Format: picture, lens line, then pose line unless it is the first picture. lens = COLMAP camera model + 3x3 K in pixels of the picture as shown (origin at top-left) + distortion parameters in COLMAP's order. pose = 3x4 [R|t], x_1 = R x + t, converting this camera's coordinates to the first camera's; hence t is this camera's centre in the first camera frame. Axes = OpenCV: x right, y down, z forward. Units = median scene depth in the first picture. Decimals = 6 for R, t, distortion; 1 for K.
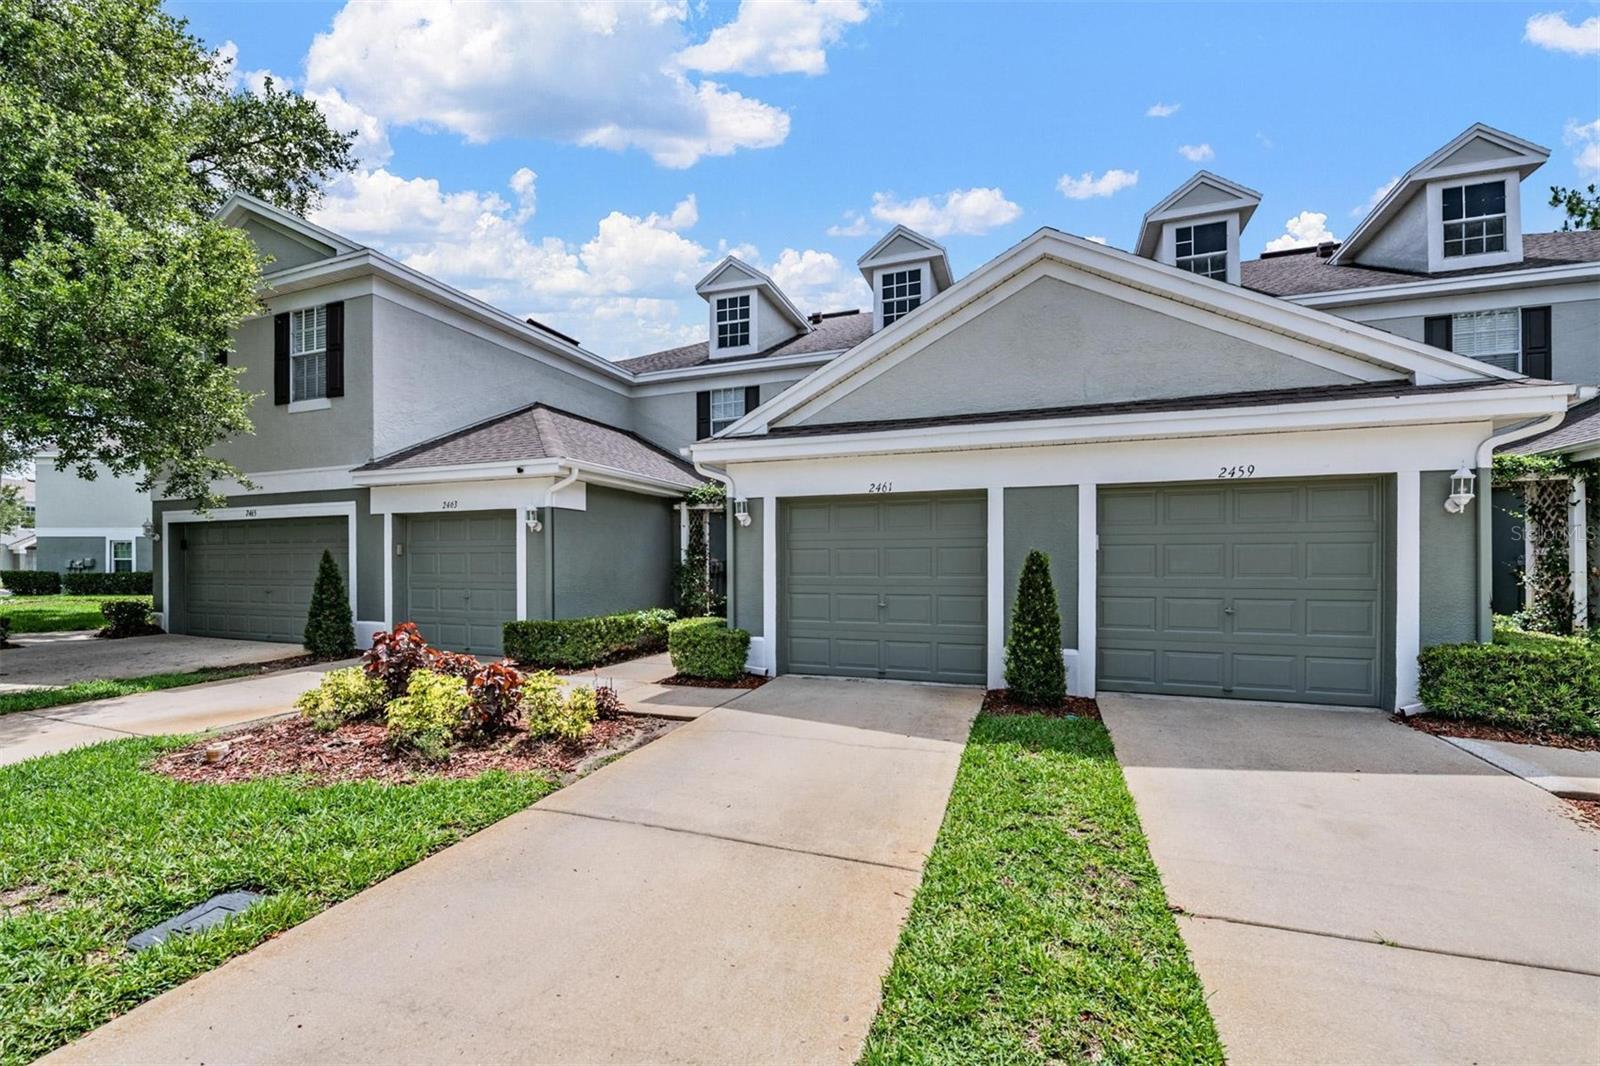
lens RADIAL K [[633.4, 0, 800.0], [0, 633.4, 533.0], [0, 0, 1]] dist [-0.012595, -0.000518]
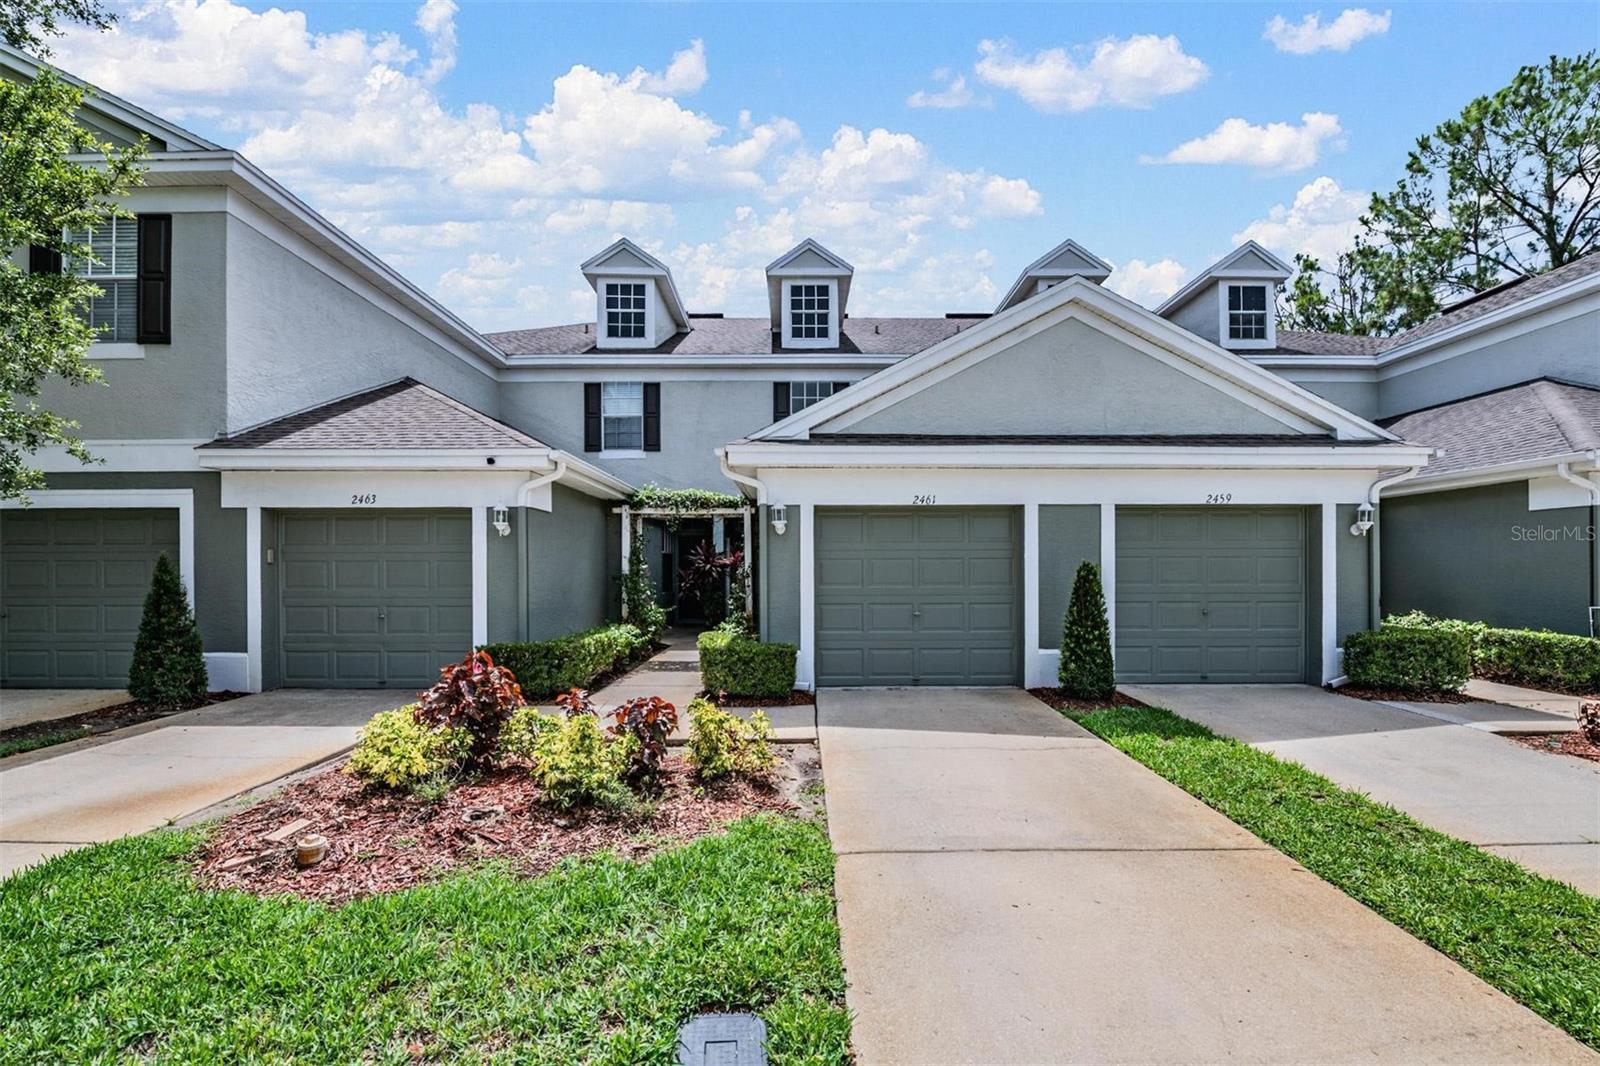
lens RADIAL K [[640.4, 0, 797.6], [0, 640.4, 535.4], [0, 0, 1]] dist [-0.012501, -0.000528]
pose [[0.938612, 0.018446, 0.344482, -0.331119], [-0.015403, 0.999814, -0.011570, 0.001110], [-0.344631, 0.005553, 0.938722, 0.073998]]
